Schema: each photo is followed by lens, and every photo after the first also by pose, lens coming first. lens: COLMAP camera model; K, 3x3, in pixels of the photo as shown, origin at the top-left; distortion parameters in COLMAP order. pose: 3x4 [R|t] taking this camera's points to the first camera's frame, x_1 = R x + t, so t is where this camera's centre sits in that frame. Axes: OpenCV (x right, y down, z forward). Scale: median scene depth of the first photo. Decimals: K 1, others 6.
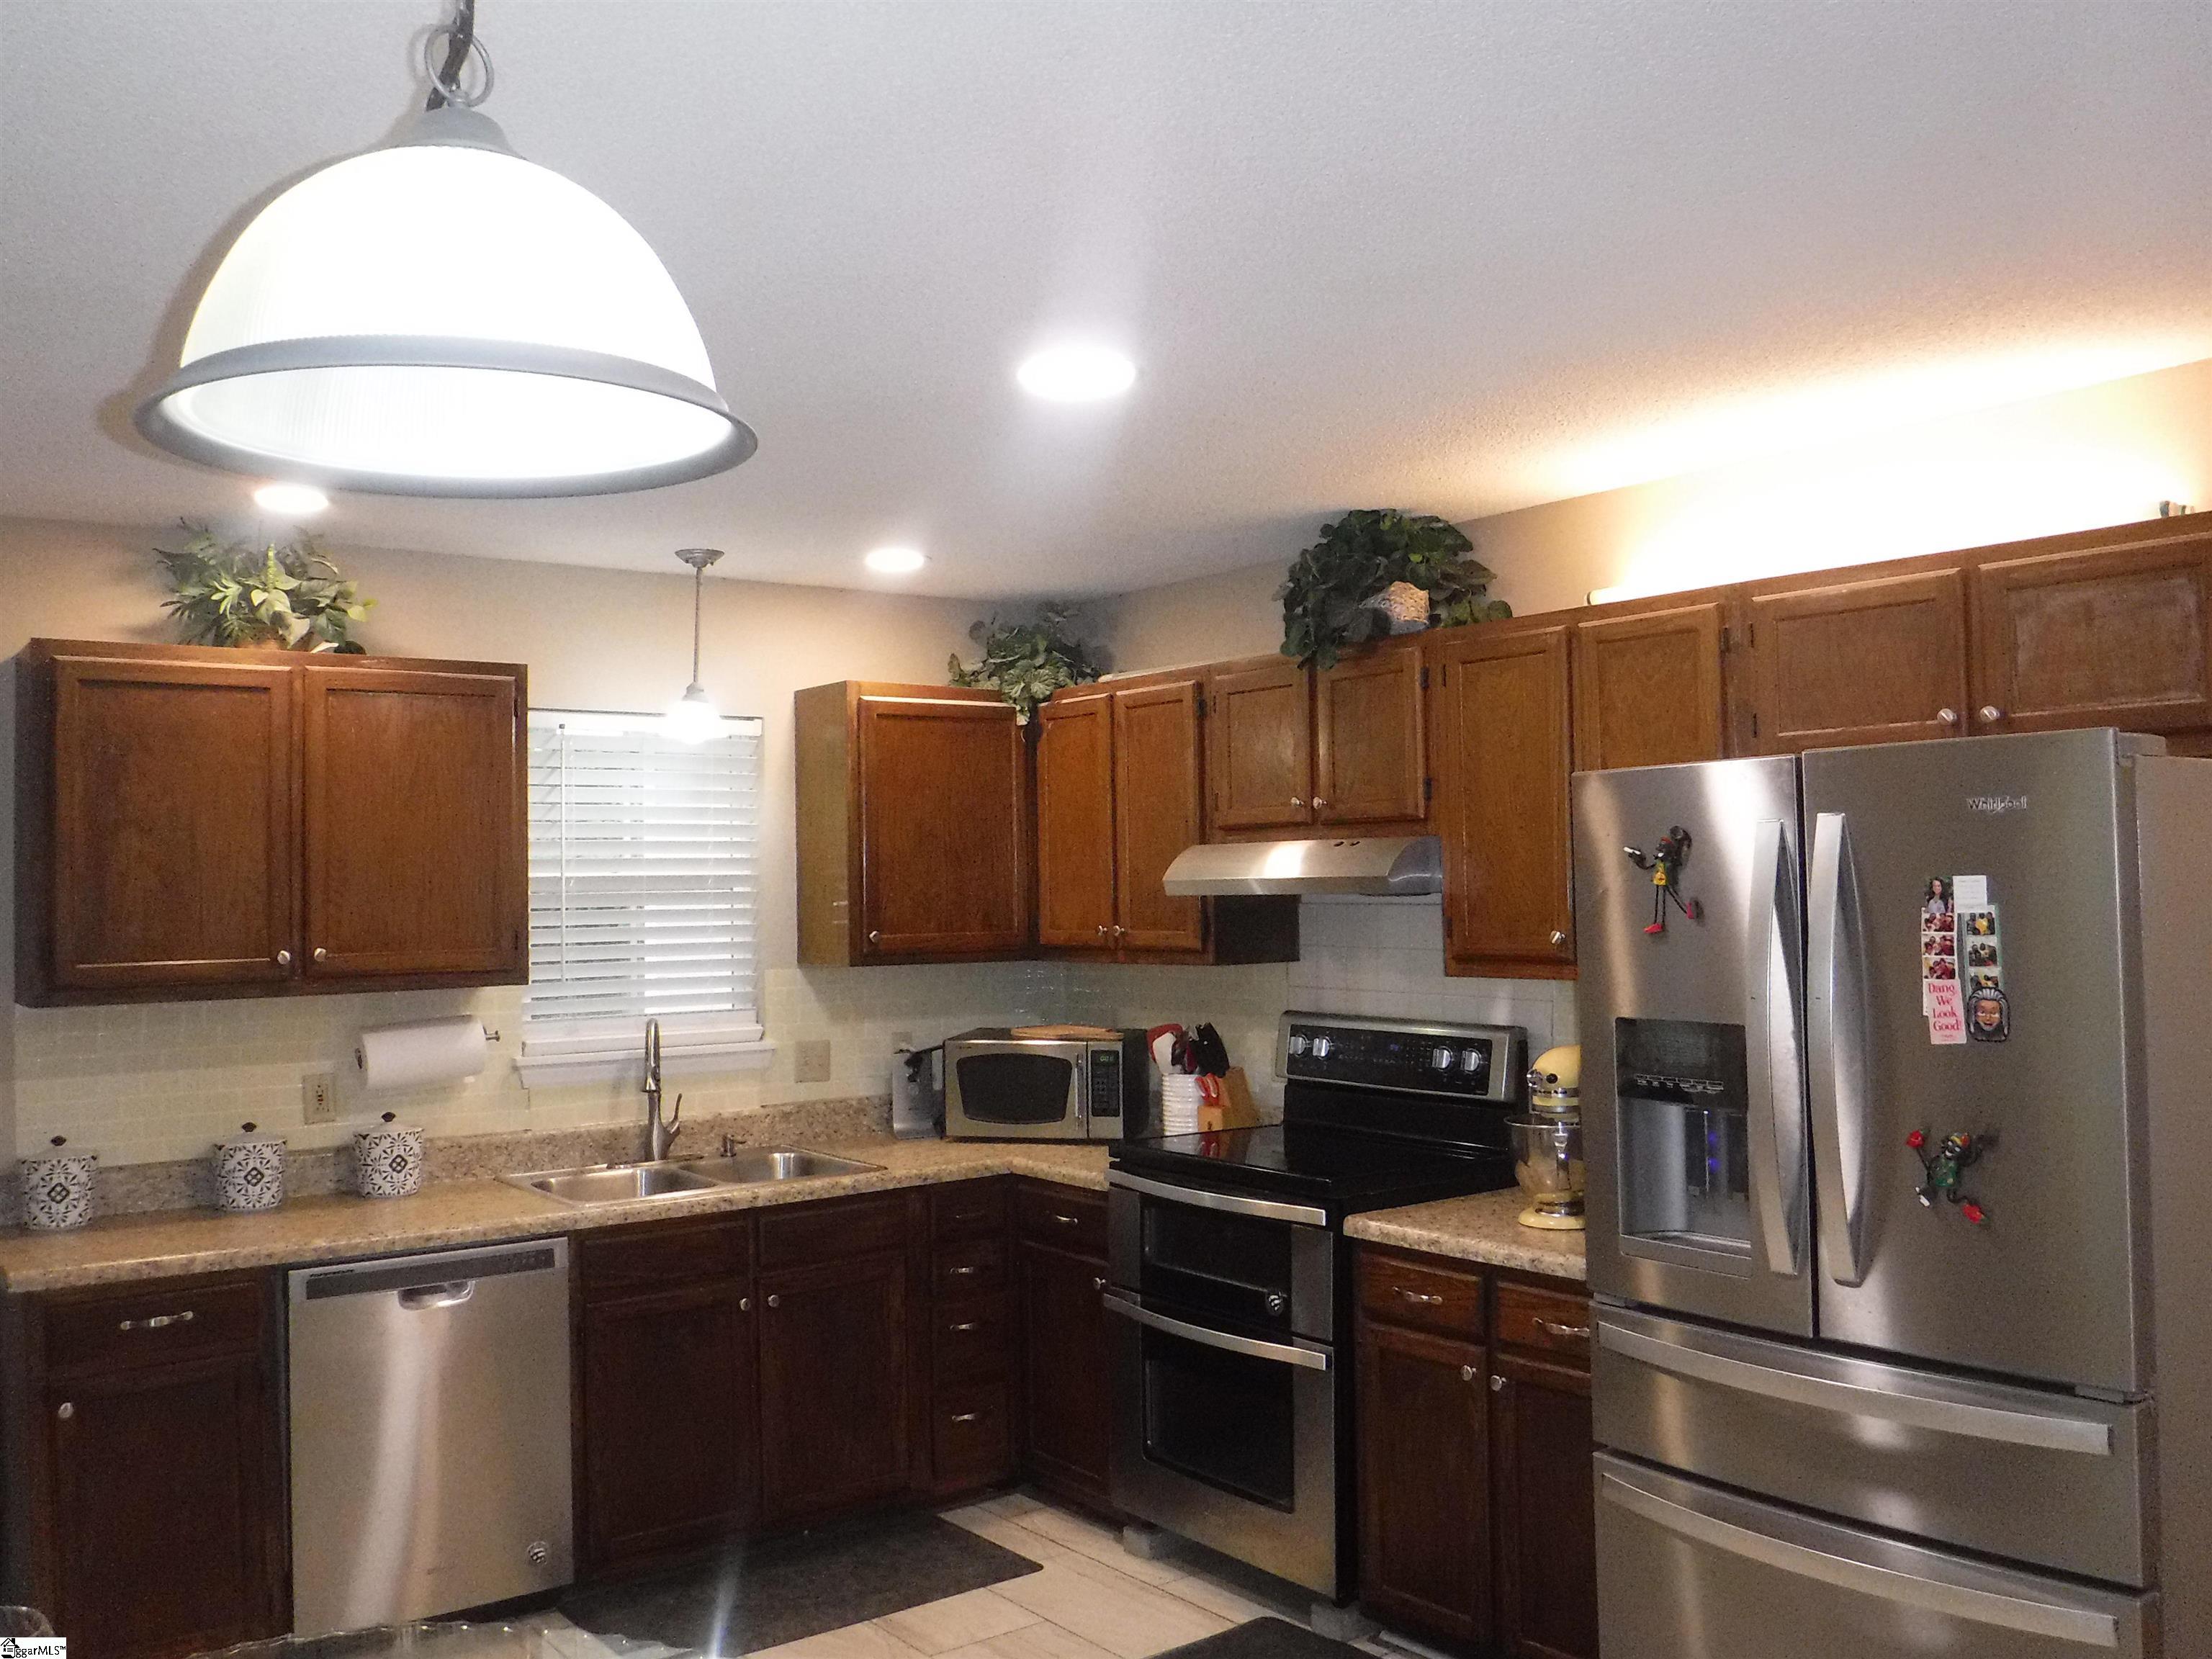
lens RADIAL K [[1859.4, 0, 1106.0], [0, 1859.4, 829.5], [0, 0, 1]] dist [-0.103421, 0.000173]
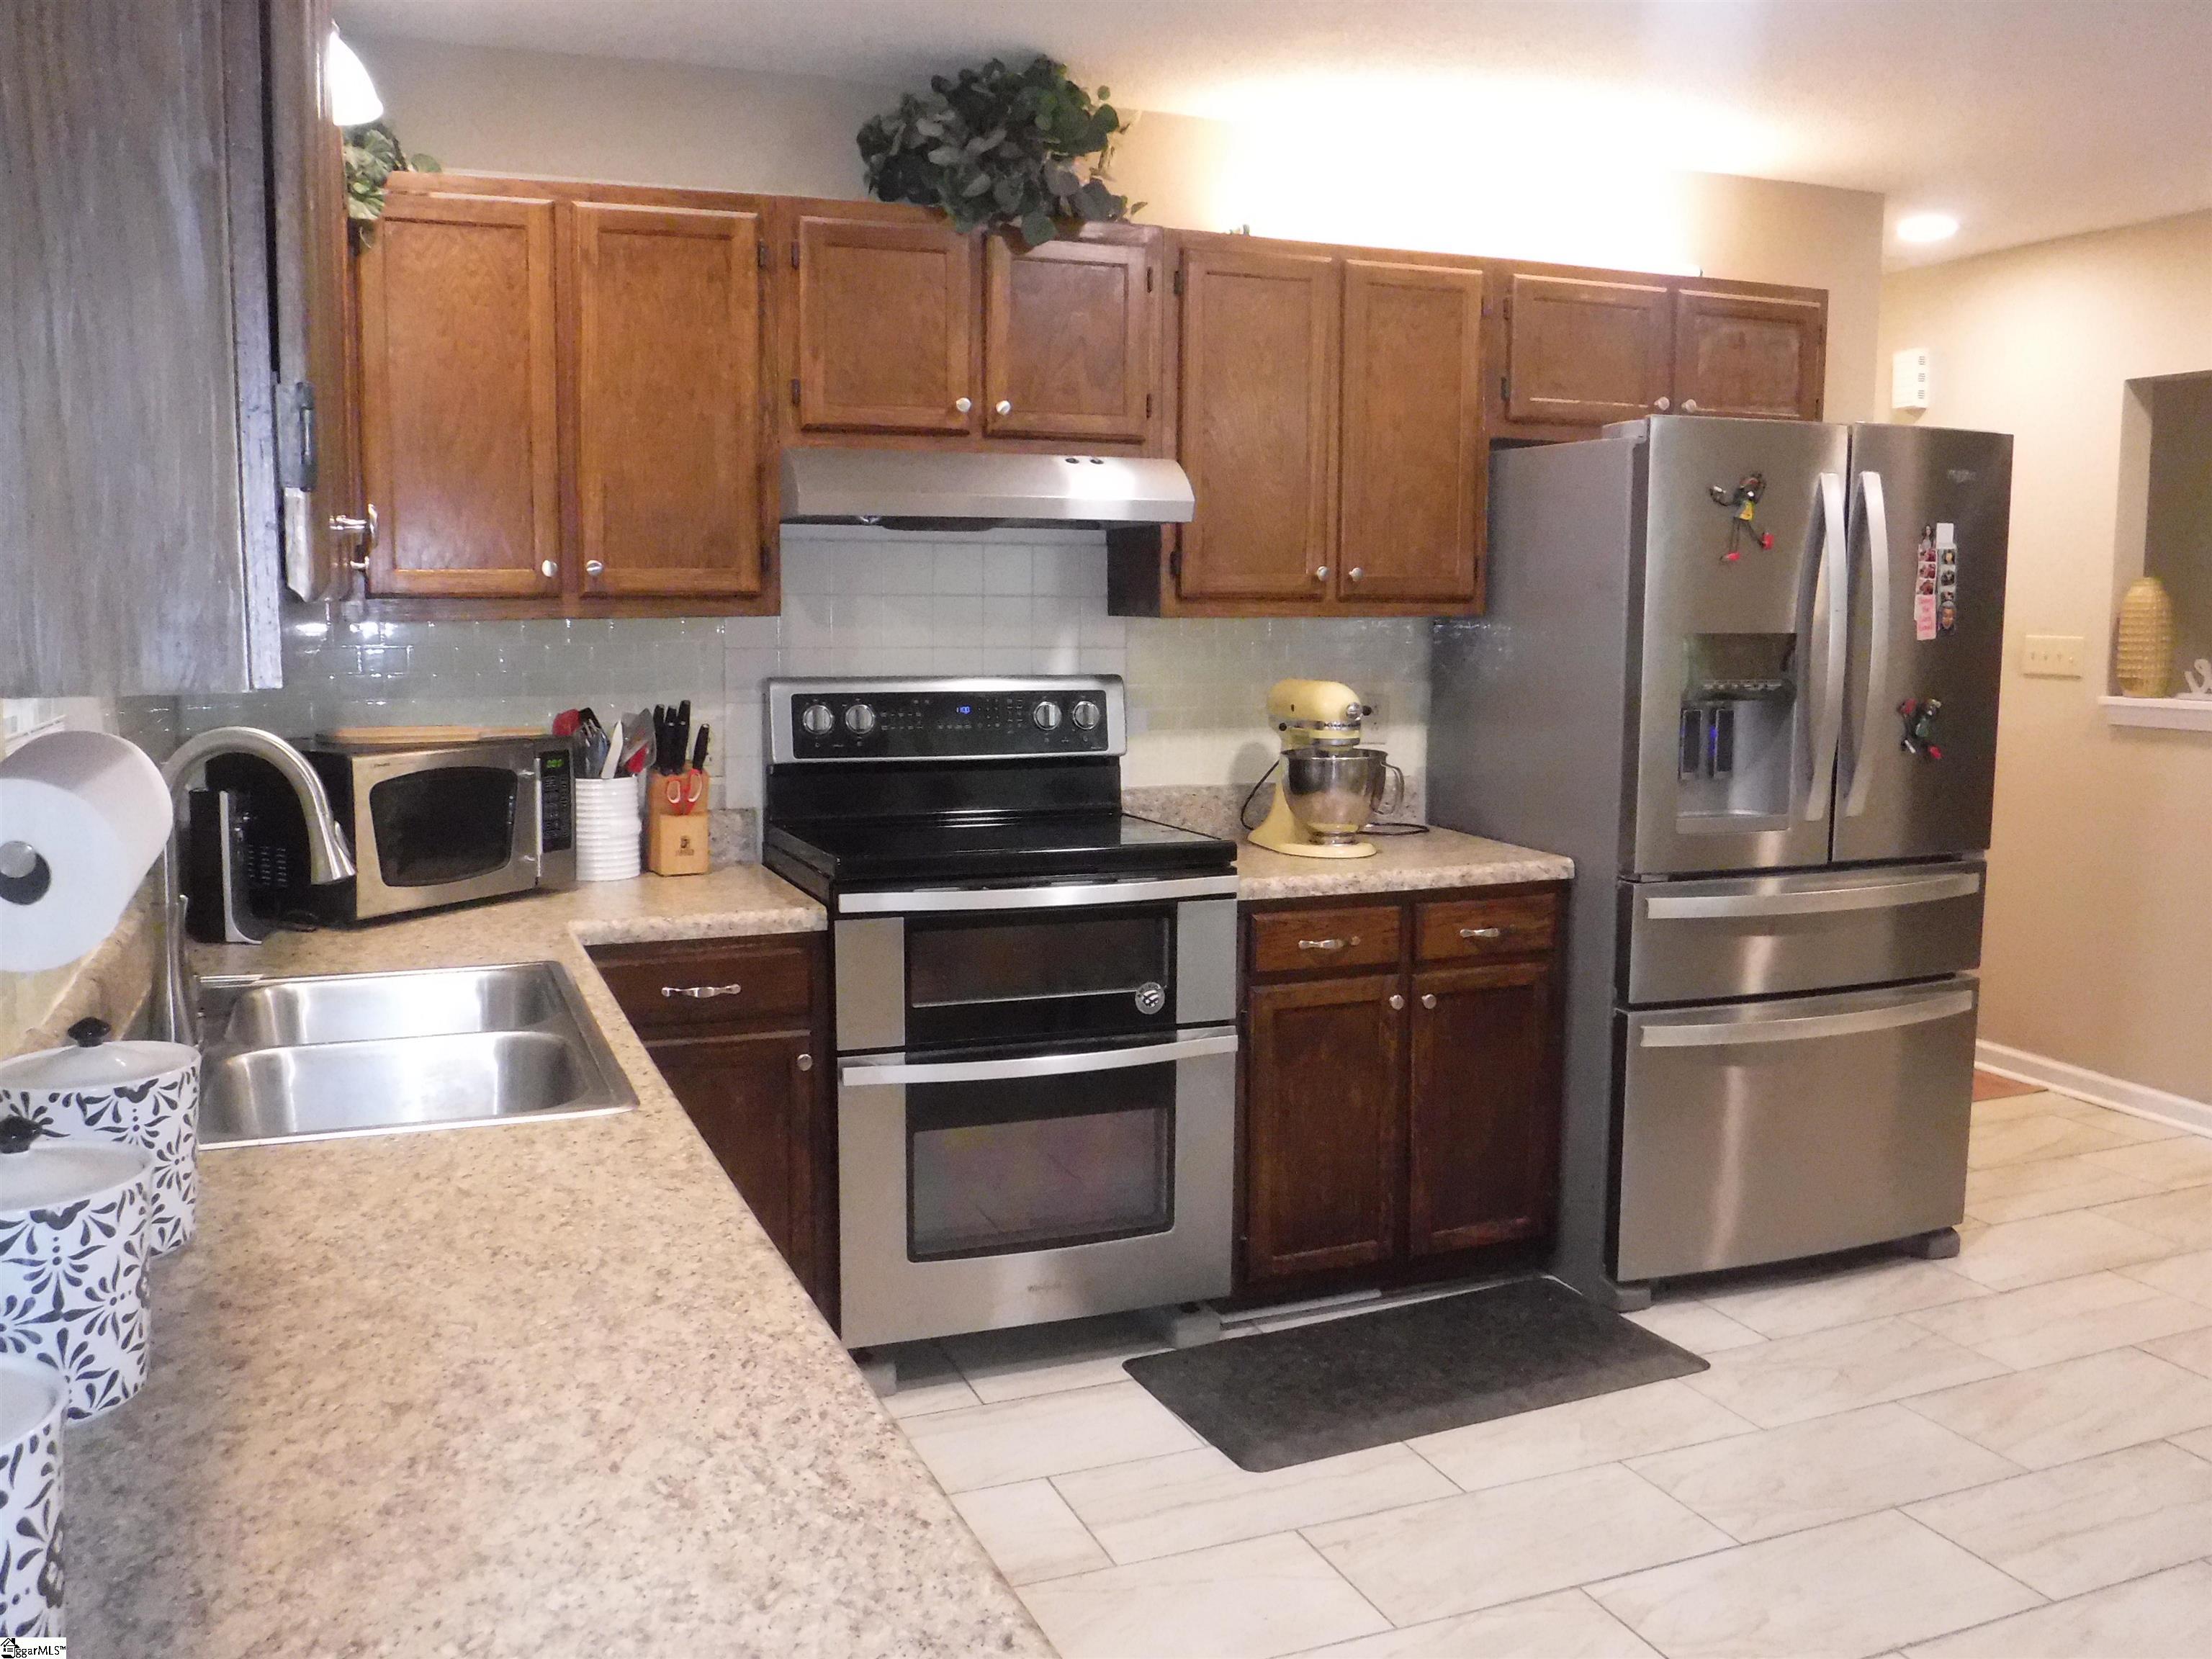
lens RADIAL K [[1844.4, 0, 1107.1], [0, 1844.4, 823.1], [0, 0, 1]] dist [-0.089462, 0.053419]
pose [[0.265577, -0.106037, 0.958241, -0.786853], [-0.037417, 0.992051, 0.120148, 0.080166], [-0.963363, -0.067763, 0.259498, 0.874544]]
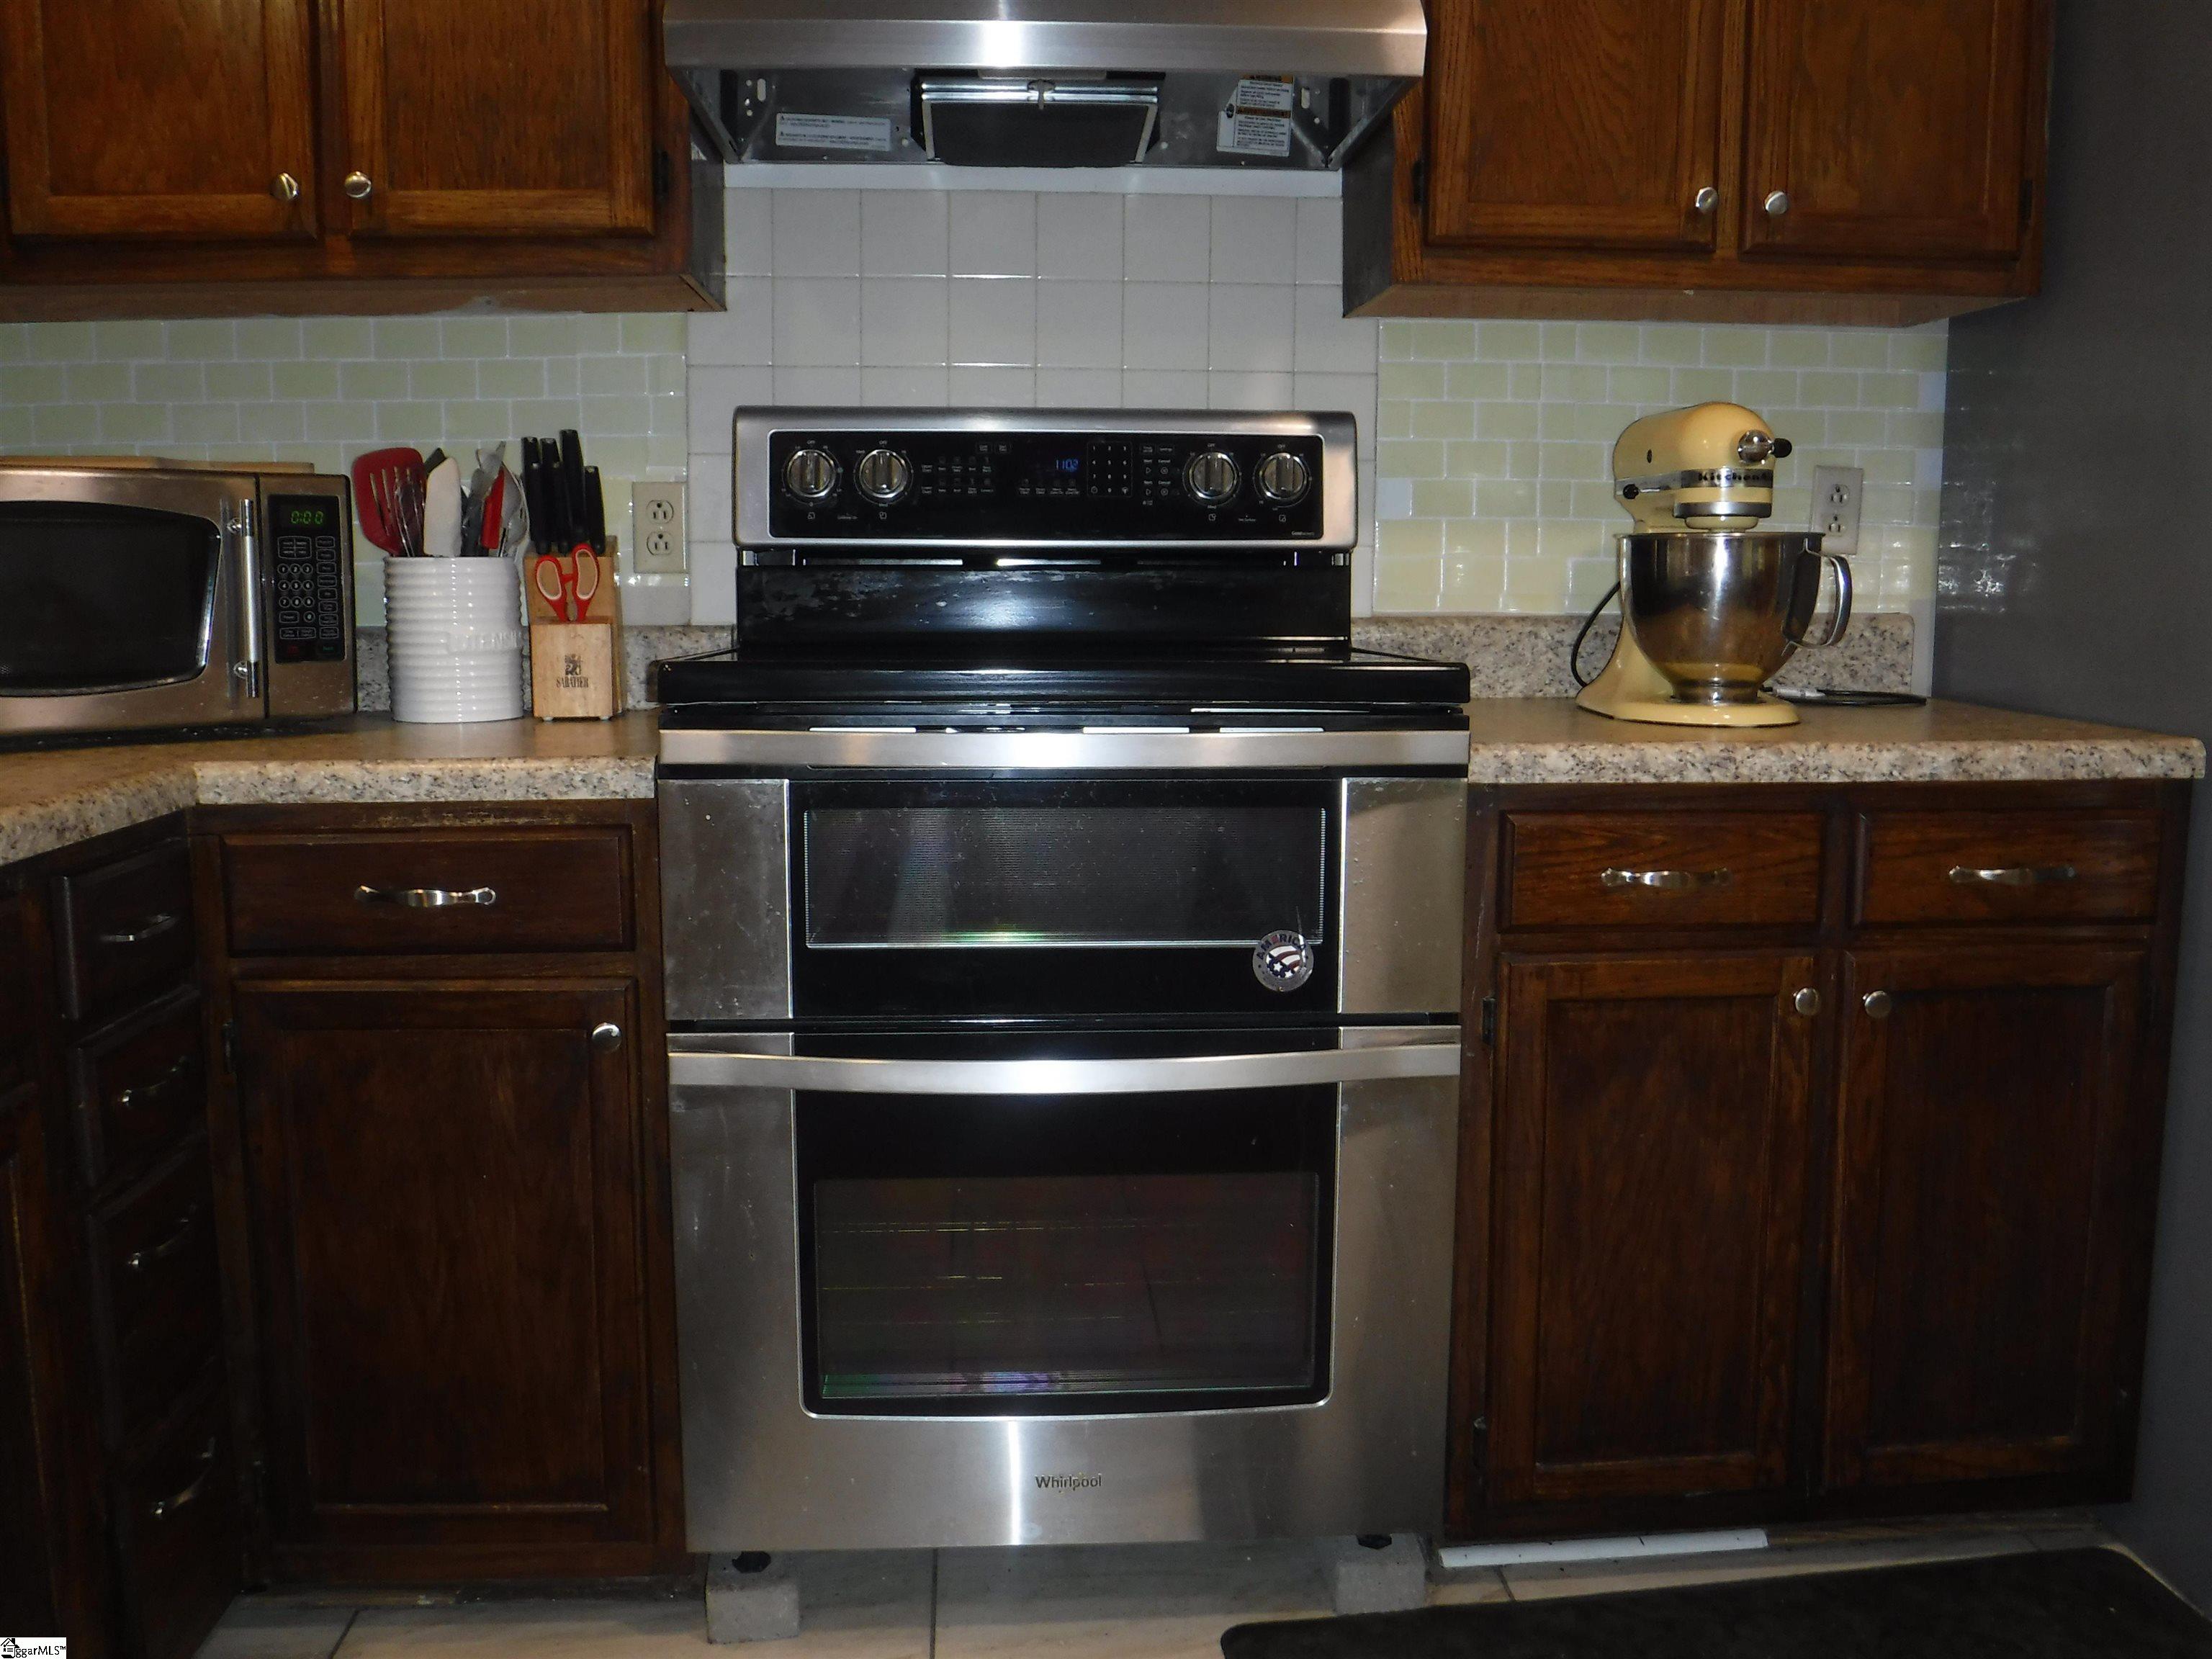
lens RADIAL K [[1840.4, 0, 1106.0], [0, 1840.4, 829.5], [0, 0, 1]] dist [-0.090146, 0.053349]
pose [[0.551260, -0.105208, 0.827674, -0.321897], [-0.030822, 0.988773, 0.146215, 0.175103], [-0.833764, -0.106113, 0.541828, 0.870077]]
